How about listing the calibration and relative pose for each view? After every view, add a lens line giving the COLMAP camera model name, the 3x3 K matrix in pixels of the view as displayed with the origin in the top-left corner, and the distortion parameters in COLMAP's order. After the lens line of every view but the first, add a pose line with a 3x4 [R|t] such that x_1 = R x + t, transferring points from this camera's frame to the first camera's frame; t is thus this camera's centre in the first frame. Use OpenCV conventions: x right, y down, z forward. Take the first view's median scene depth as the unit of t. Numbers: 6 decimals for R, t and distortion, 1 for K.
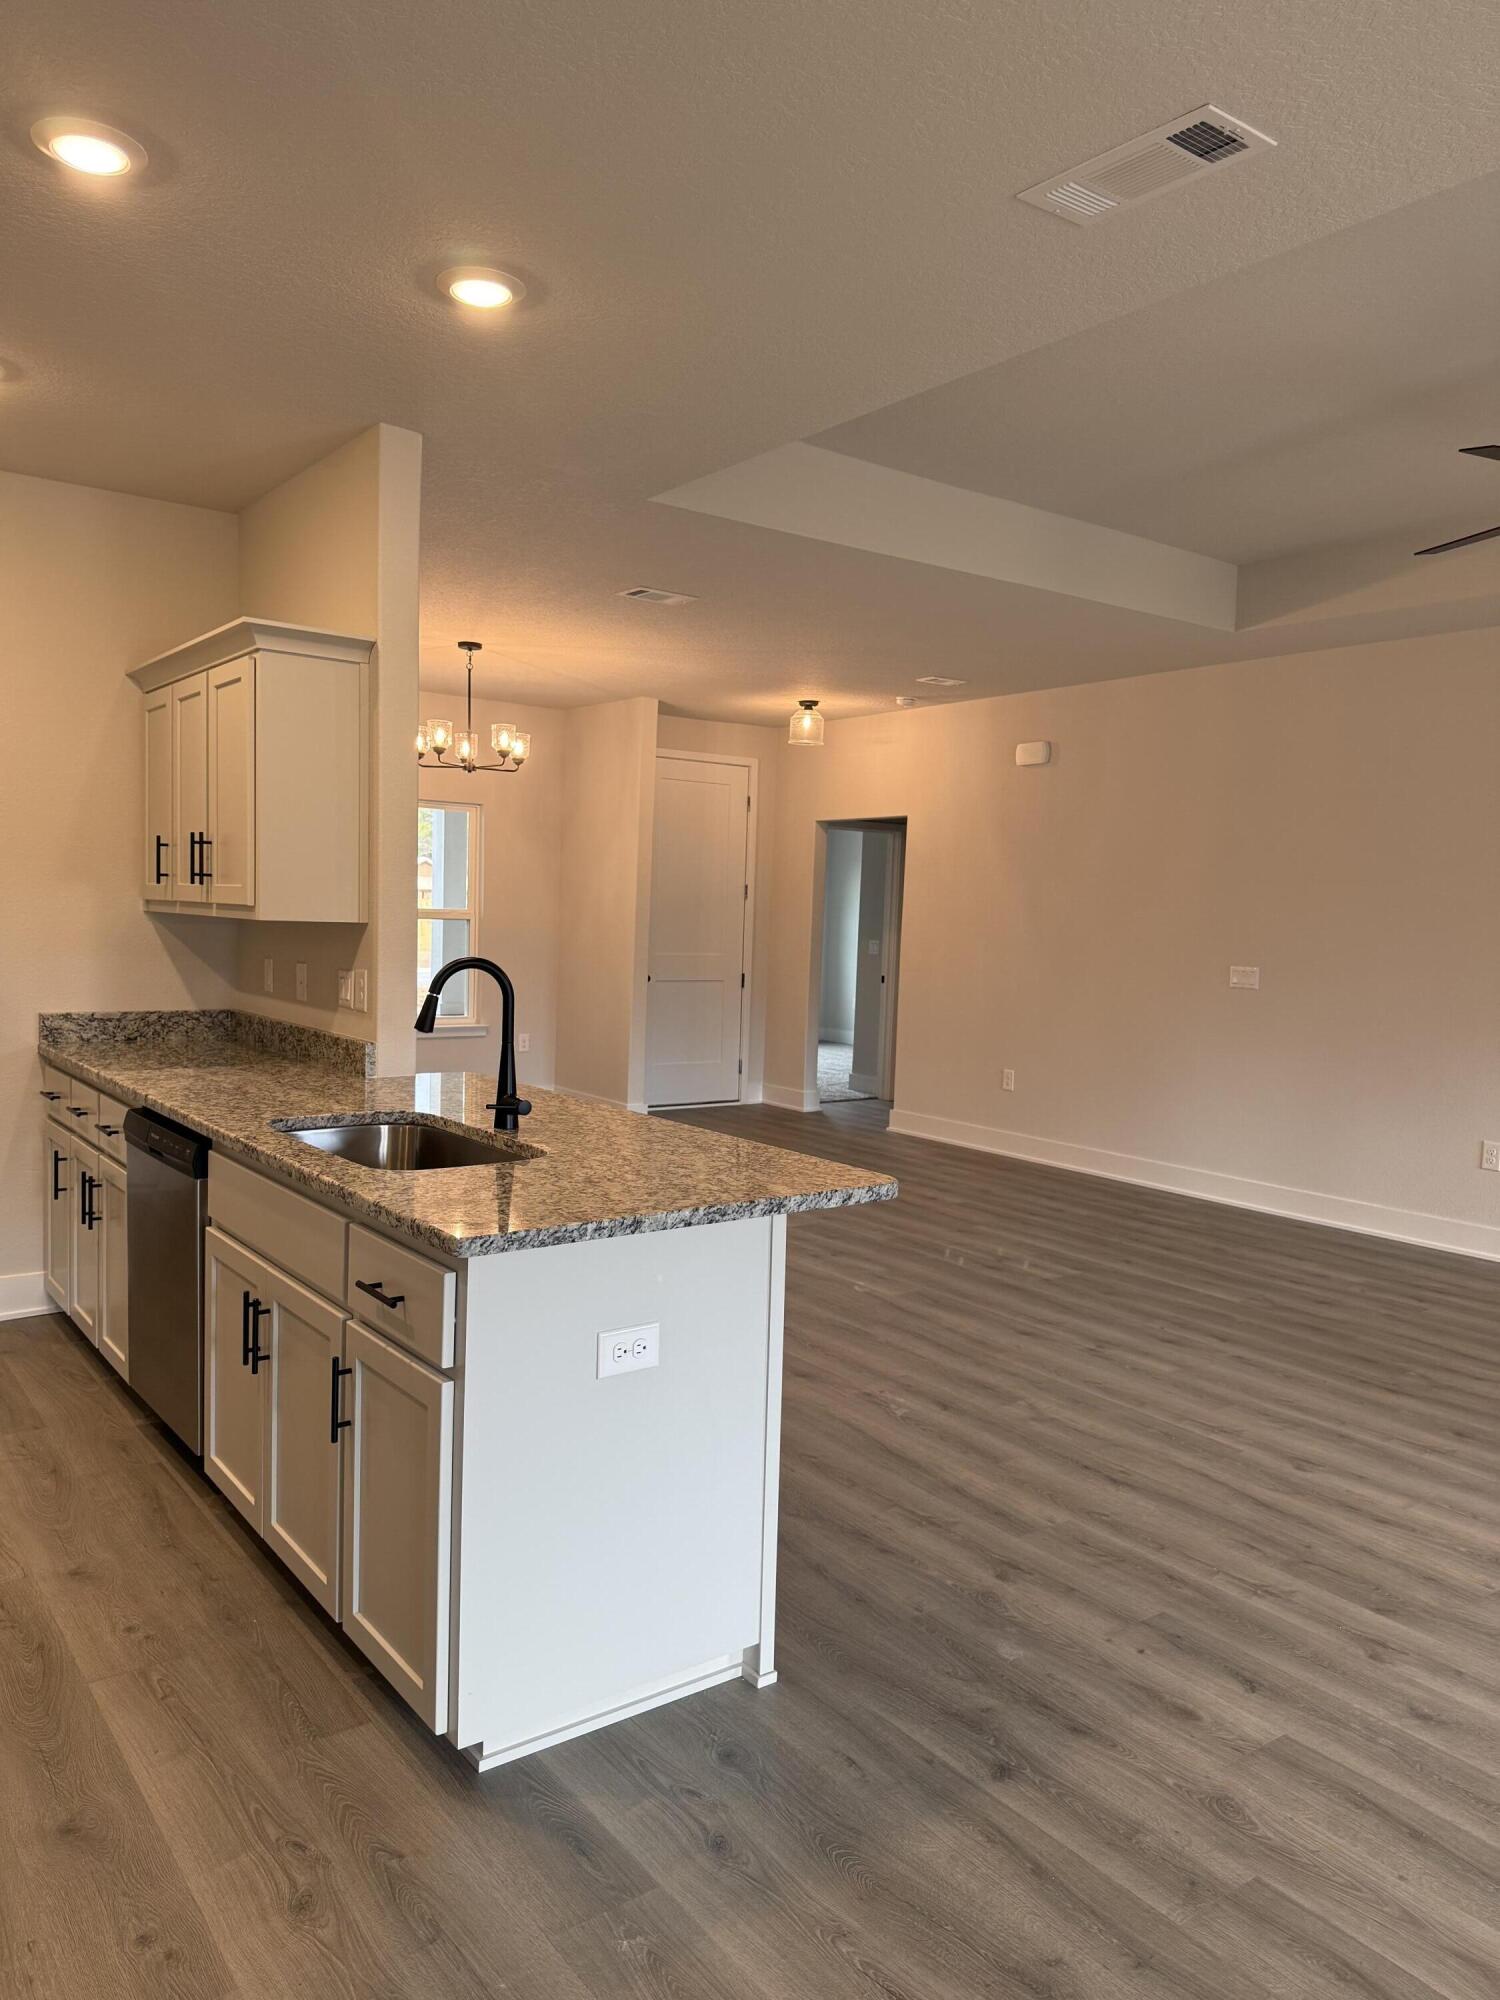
lens RADIAL K [[1385.3, 0, 750.0], [0, 1385.3, 1000.0], [0, 0, 1]] dist [0.088881, -0.160837]
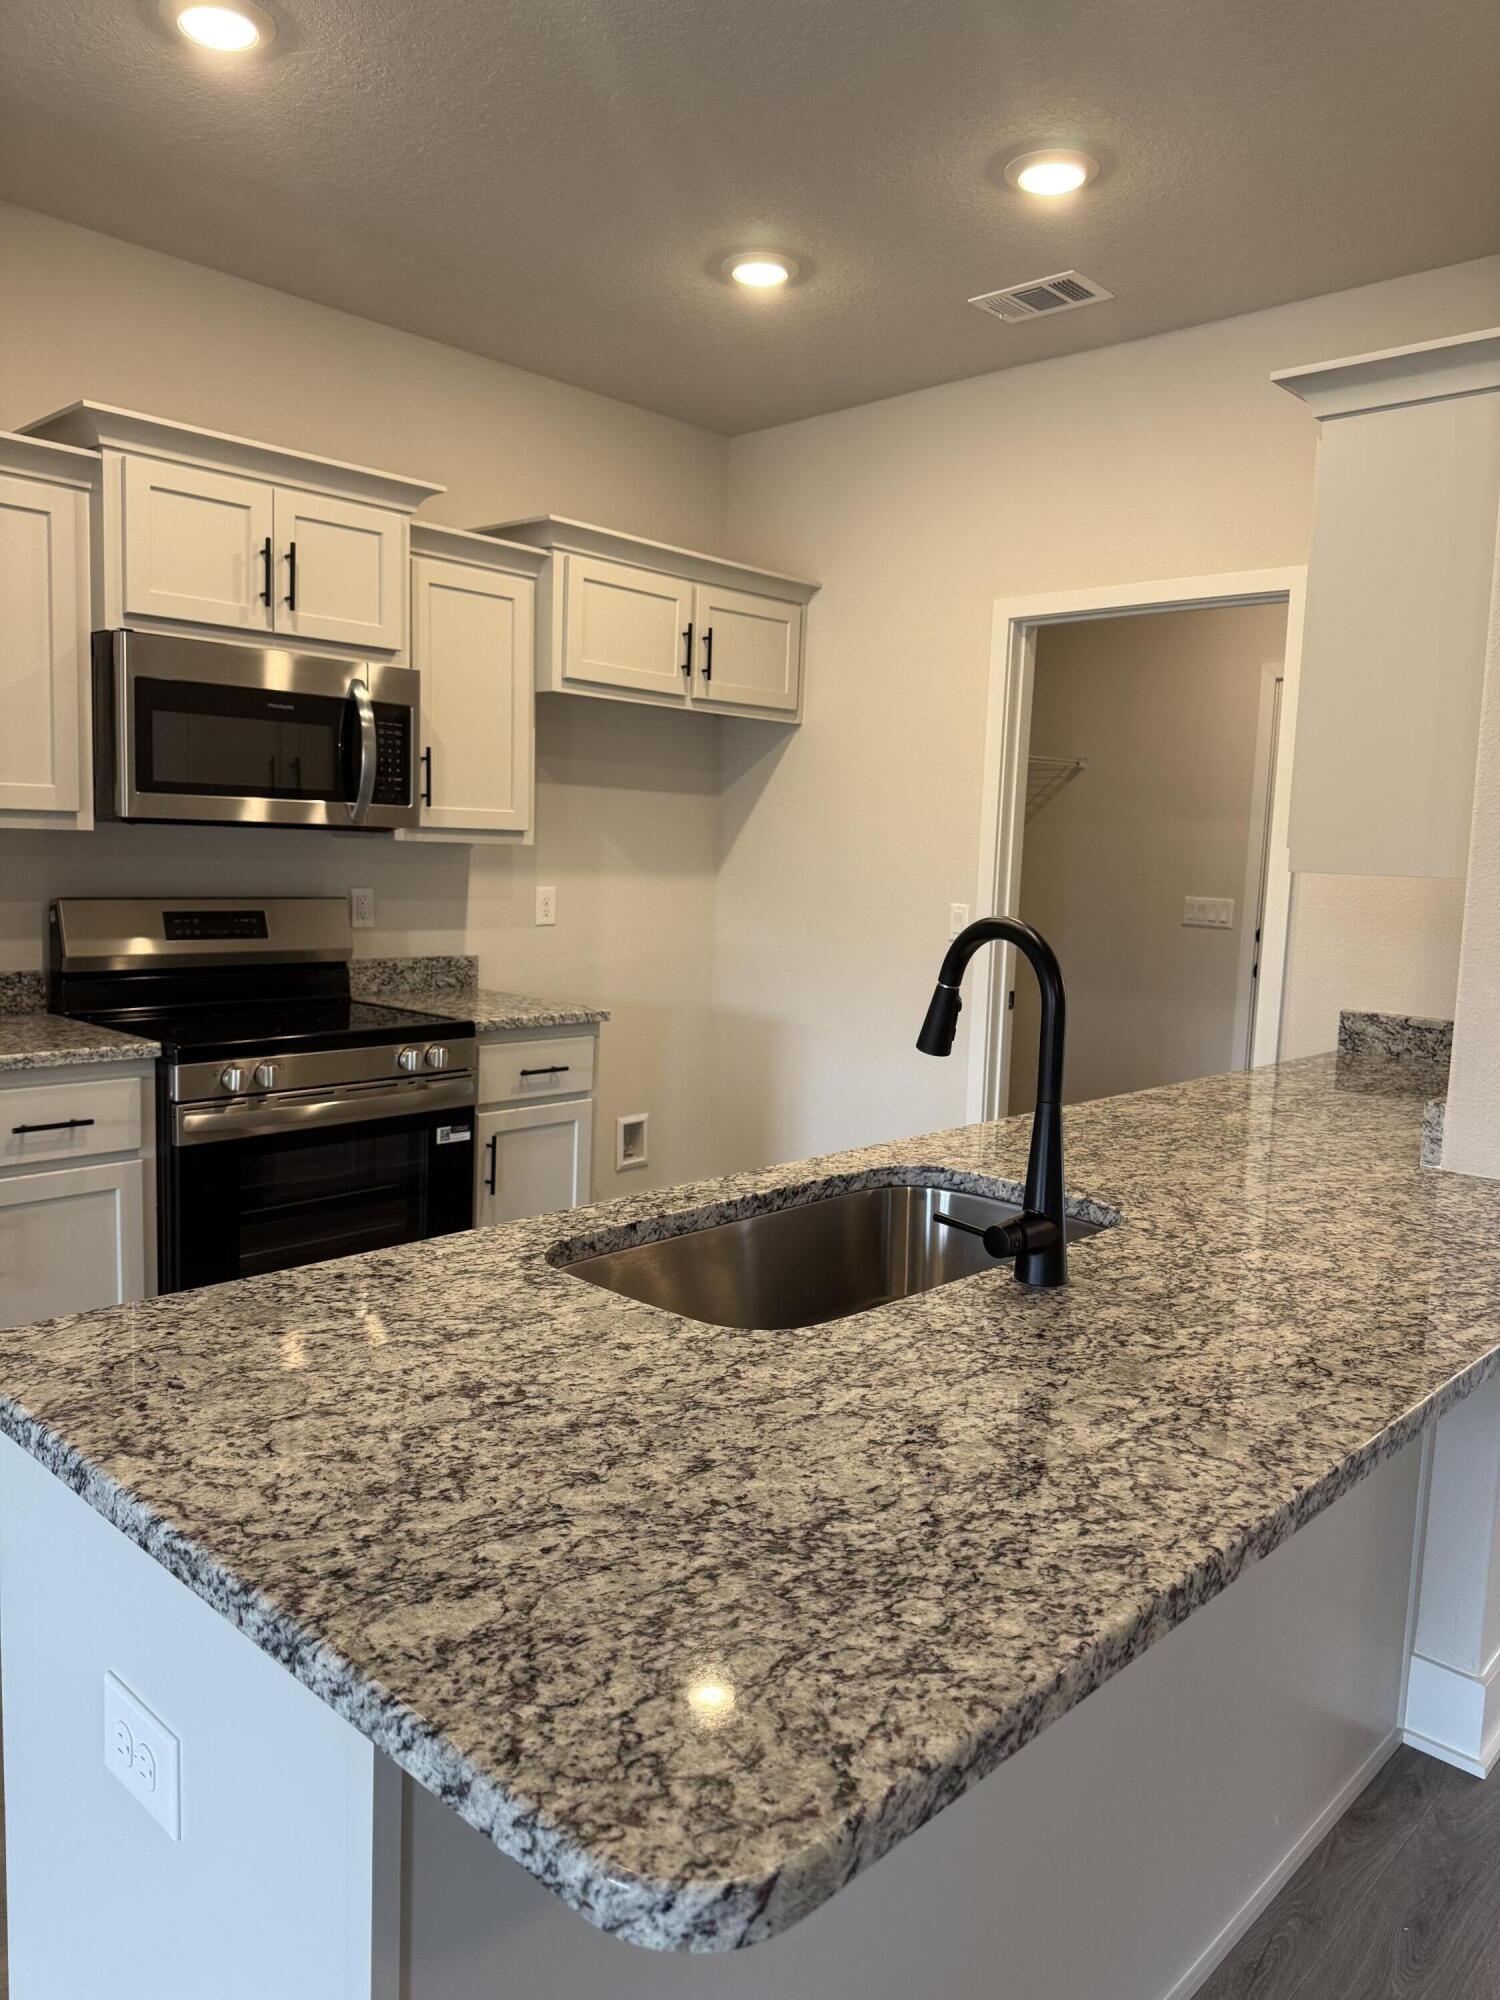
lens RADIAL K [[1385.3, 0, 750.0], [0, 1385.3, 1000.0], [0, 0, 1]] dist [0.088881, -0.160837]
pose [[0.174148, 0.083900, -0.981139, 0.340685], [-0.092420, 0.993358, 0.068540, -0.033883], [0.980373, 0.078741, 0.180745, 1.016180]]
